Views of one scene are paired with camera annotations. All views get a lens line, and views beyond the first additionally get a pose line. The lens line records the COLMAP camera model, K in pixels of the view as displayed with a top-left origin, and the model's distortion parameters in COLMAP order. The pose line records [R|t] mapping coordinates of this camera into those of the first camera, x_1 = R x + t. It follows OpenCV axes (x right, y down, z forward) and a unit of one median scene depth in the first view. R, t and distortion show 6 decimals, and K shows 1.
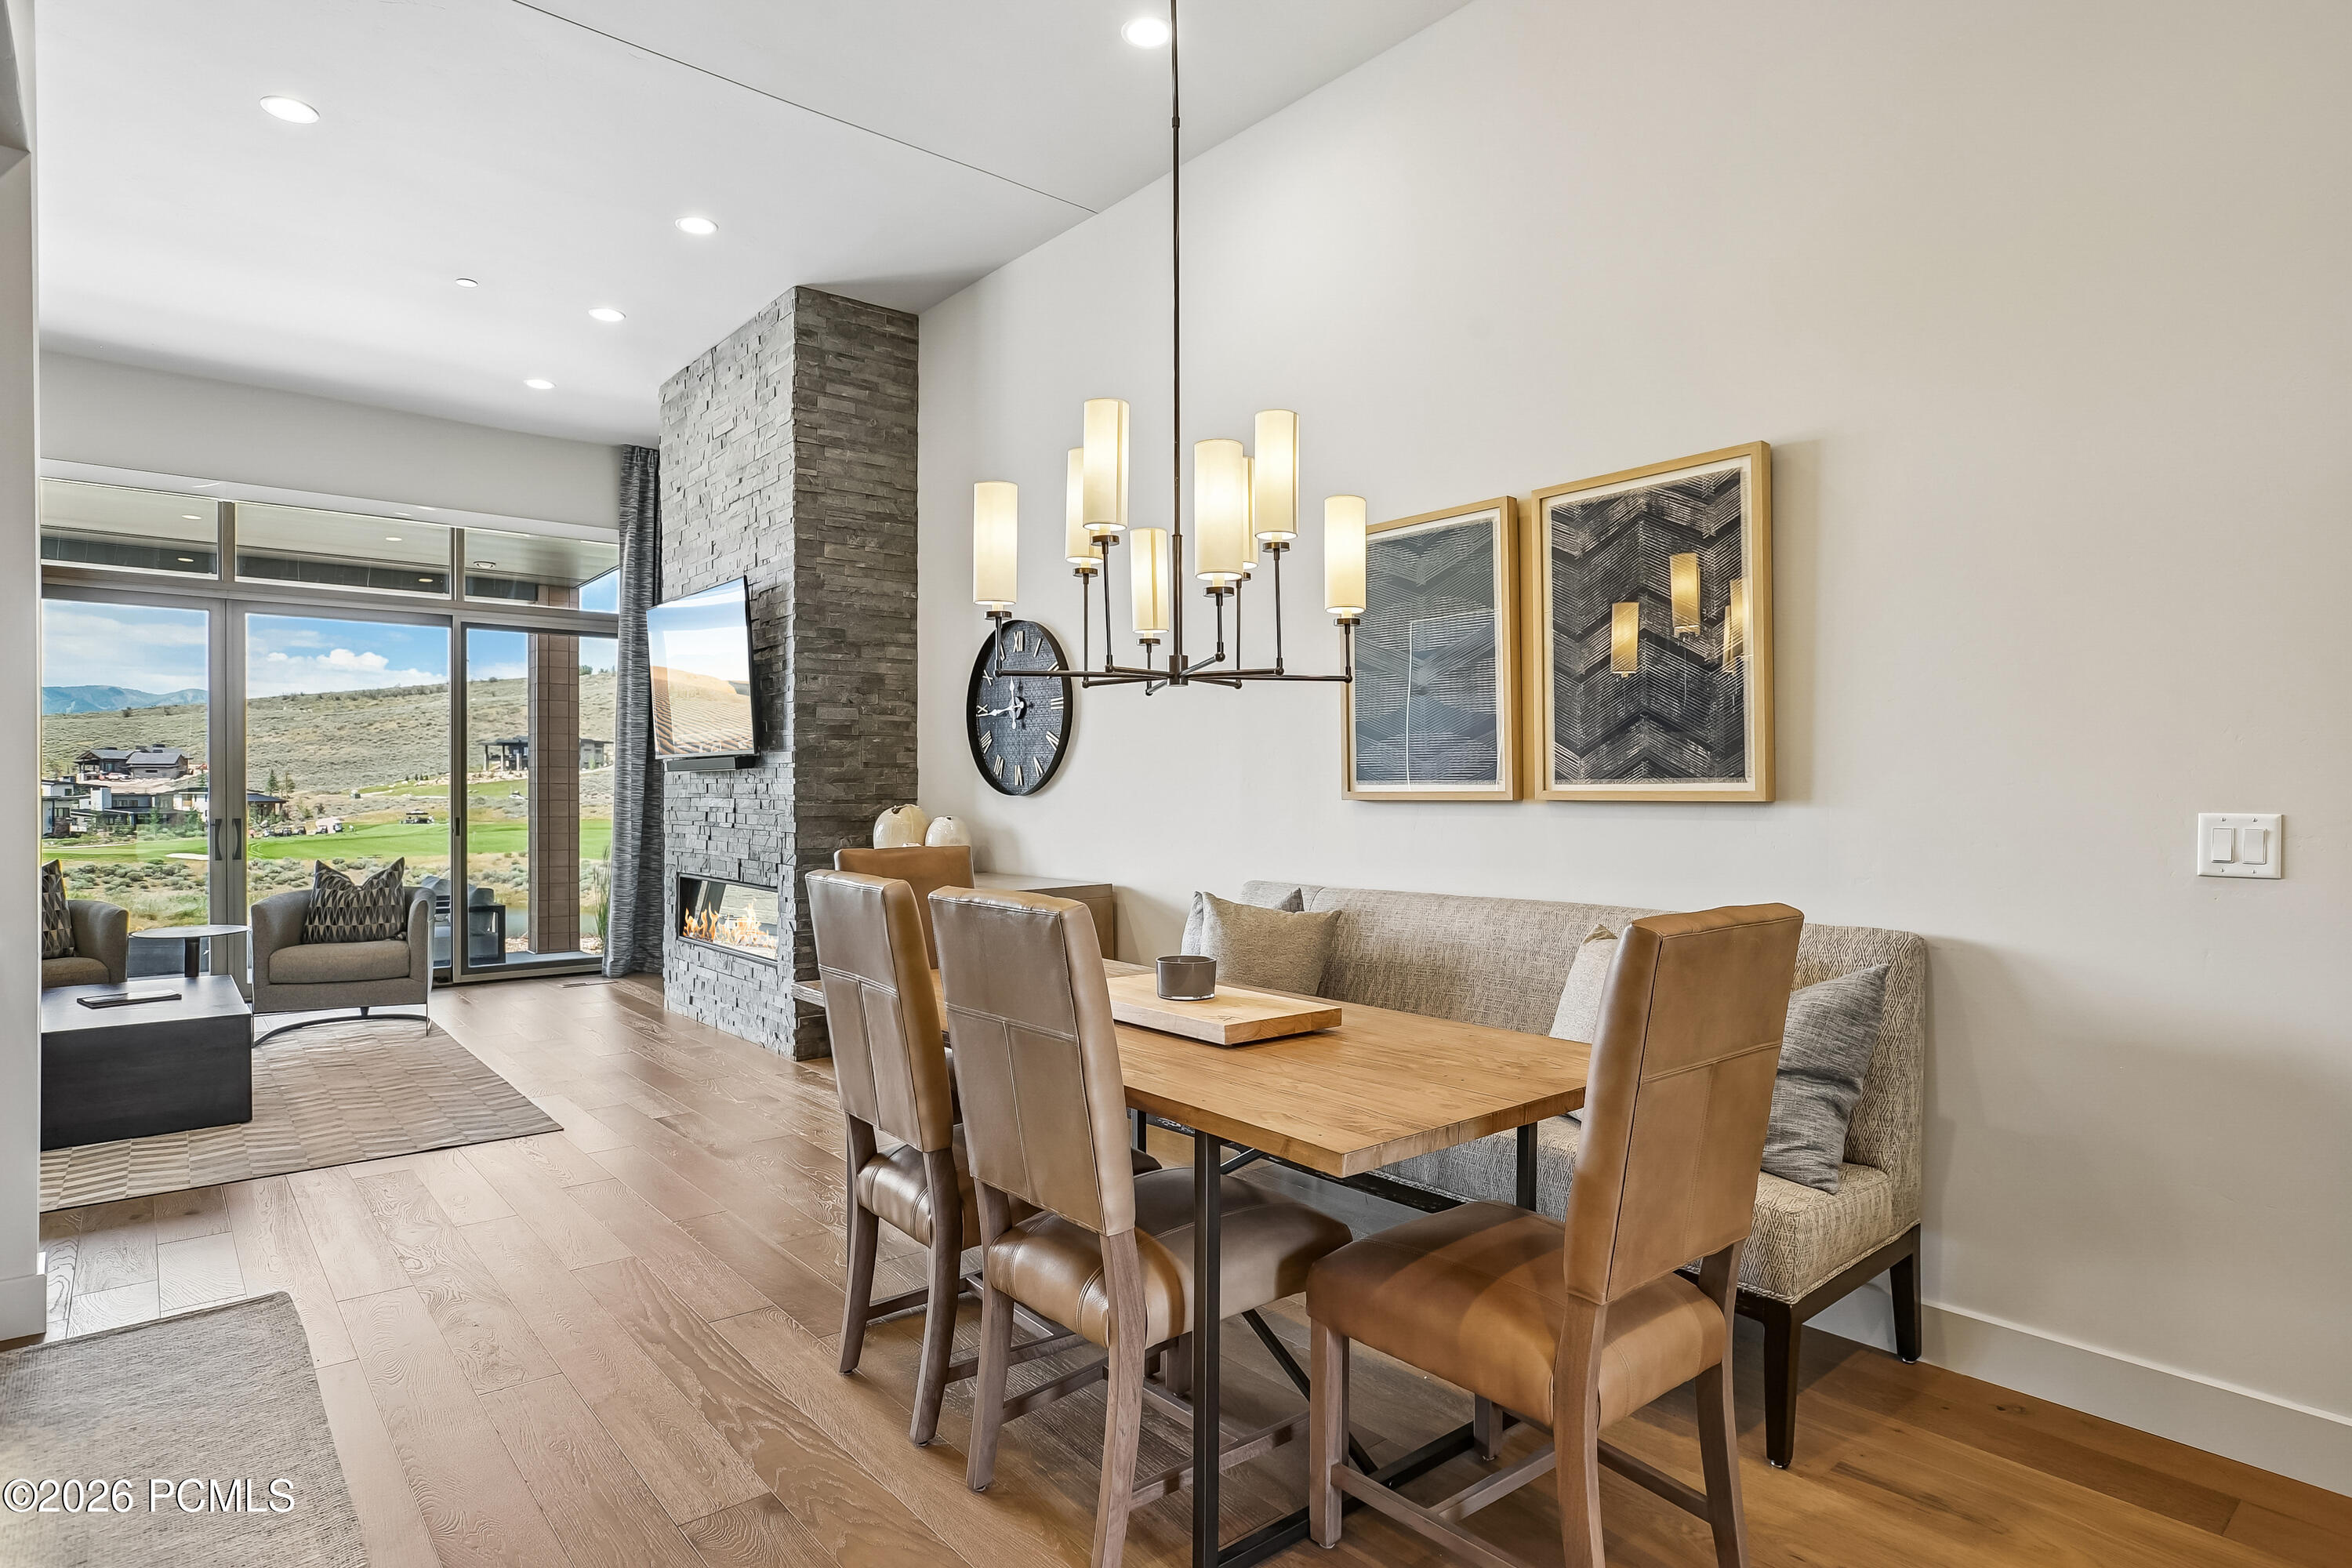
lens RADIAL K [[1269.7, 0, 1181.4], [0, 1269.7, 791.1], [0, 0, 1]] dist [-0.051644, 0.035863]
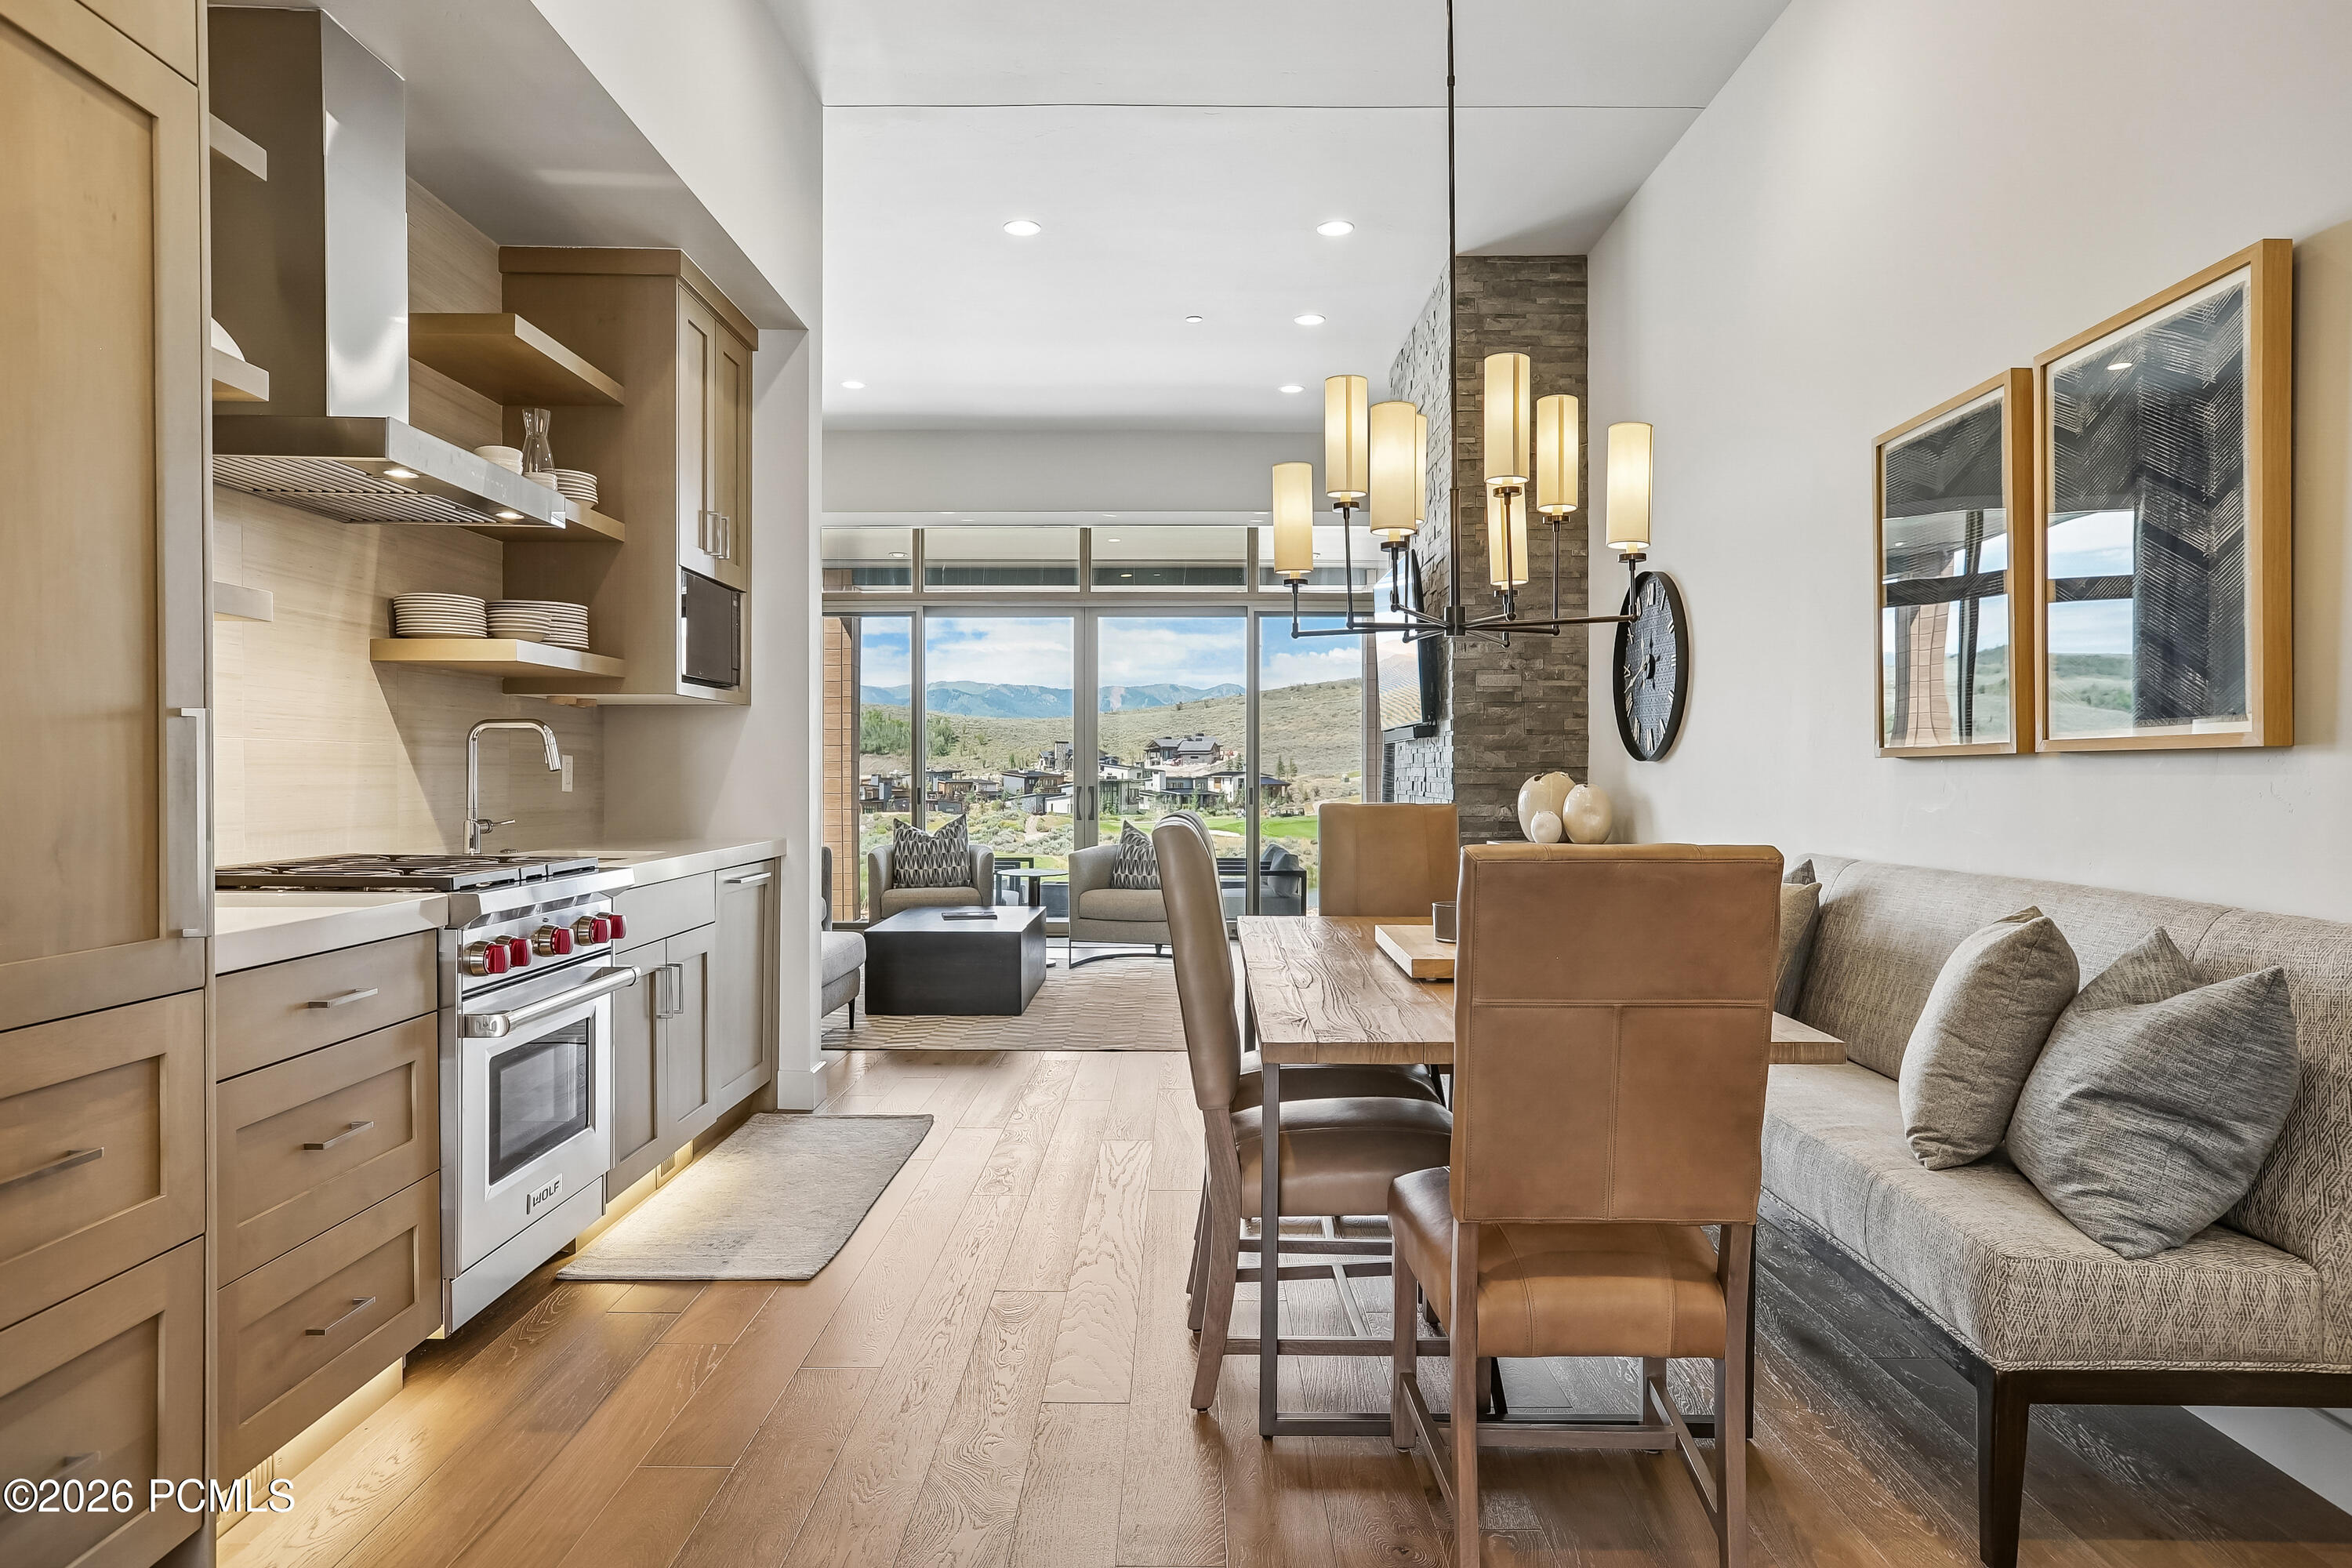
lens RADIAL K [[1419.8, 0, 1176.0], [0, 1419.8, 784.0], [0, 0, 1]] dist [-0.030869, 0.041340]
pose [[0.761522, 0.006415, -0.648107, 0.245333], [-0.002927, 0.999975, 0.006459, 0.012621], [0.648132, -0.003022, 0.761522, -0.007058]]
